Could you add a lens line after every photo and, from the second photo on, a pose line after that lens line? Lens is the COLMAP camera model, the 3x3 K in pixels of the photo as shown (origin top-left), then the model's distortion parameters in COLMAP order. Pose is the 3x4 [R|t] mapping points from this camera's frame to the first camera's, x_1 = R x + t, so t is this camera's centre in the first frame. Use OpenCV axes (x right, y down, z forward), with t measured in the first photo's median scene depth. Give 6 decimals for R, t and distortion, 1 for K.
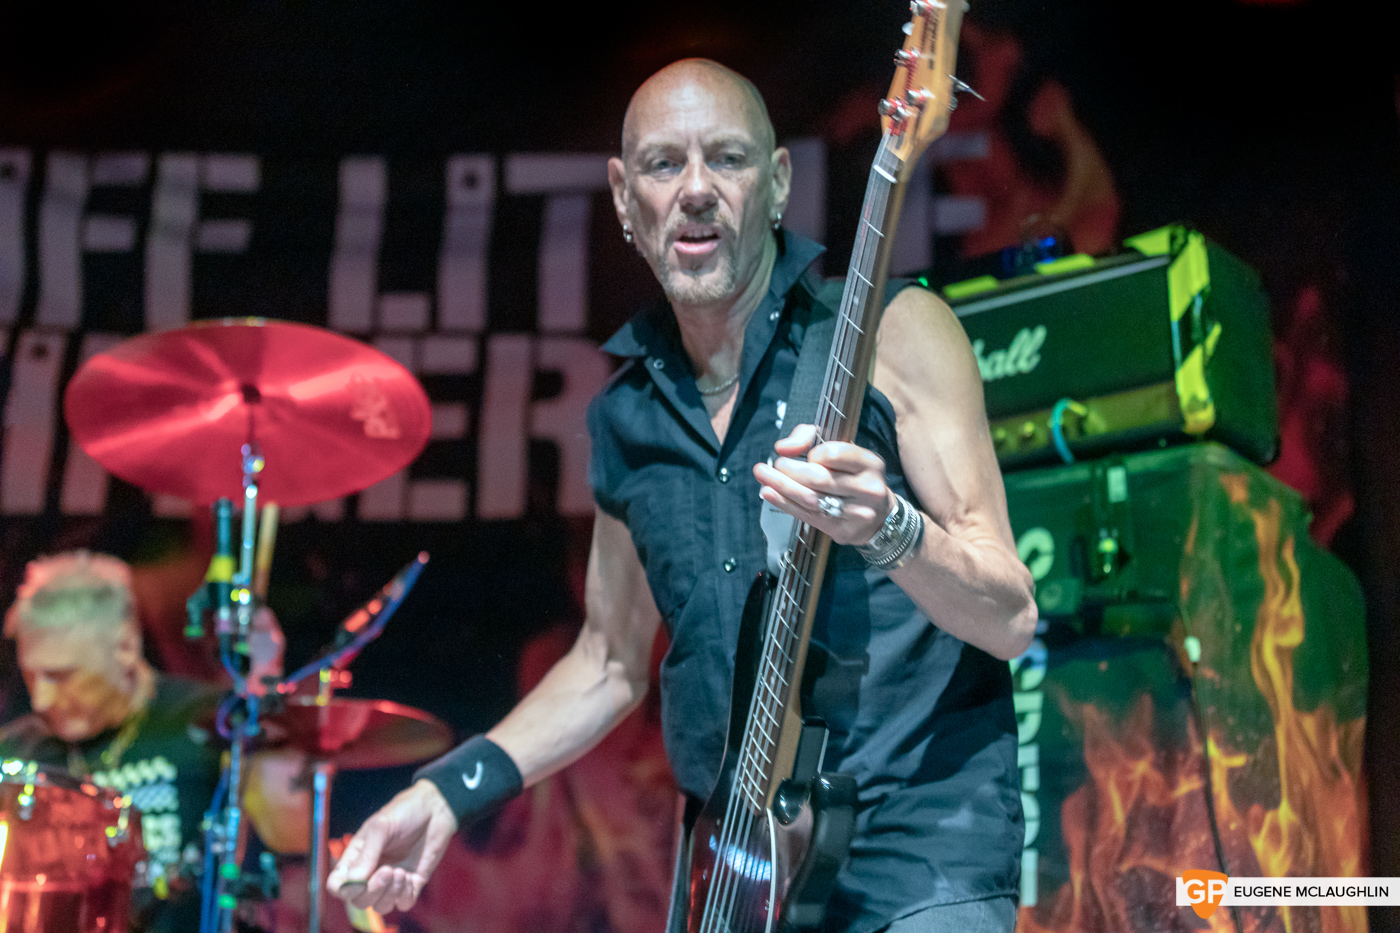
lens RADIAL K [[2933.6, 0, 703.2], [0, 2933.6, 472.2], [0, 0, 1]] dist [0.027699, 0.000000]
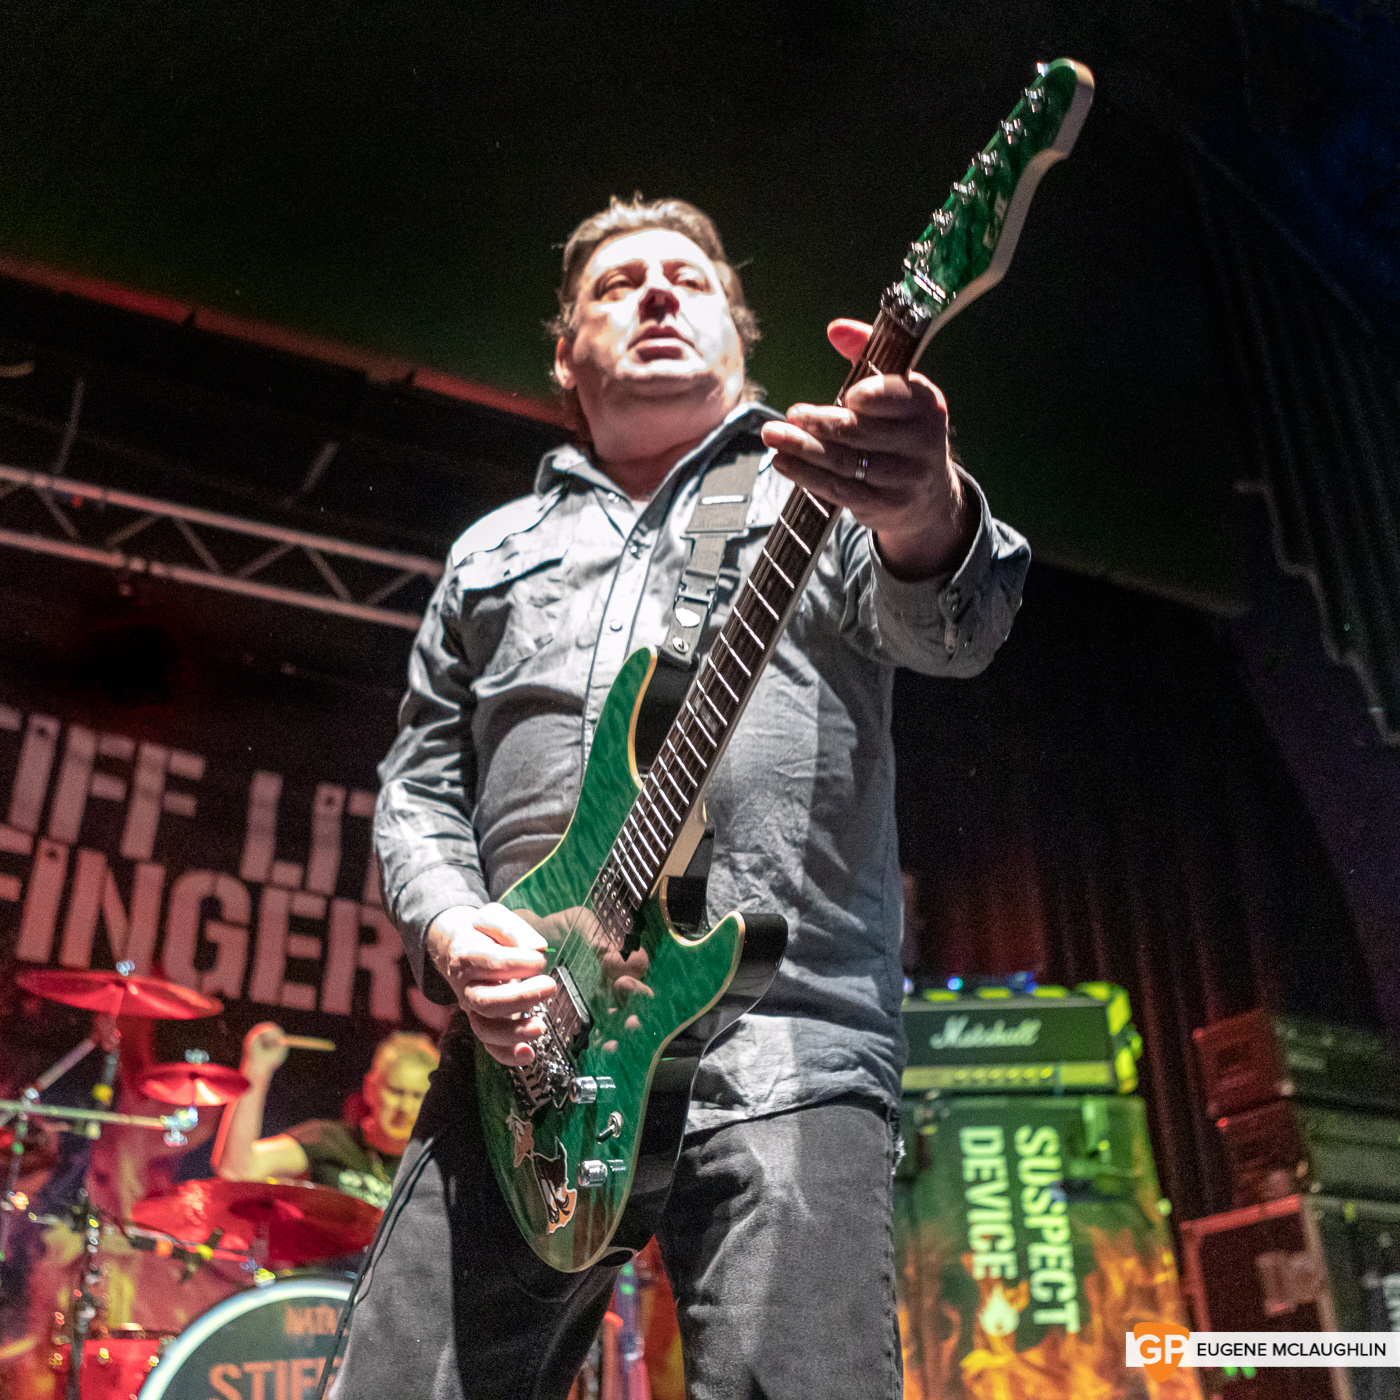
lens RADIAL K [[1782.4, 0, 658.9], [0, 1782.4, 613.8], [0, 0, 1]] dist [-0.014955, 0.000000]
pose [[0.849828, 0.253905, 0.461870, -0.427970], [-0.159737, 0.959176, -0.233379, 0.004506], [-0.502270, 0.124554, 0.855693, 0.034765]]
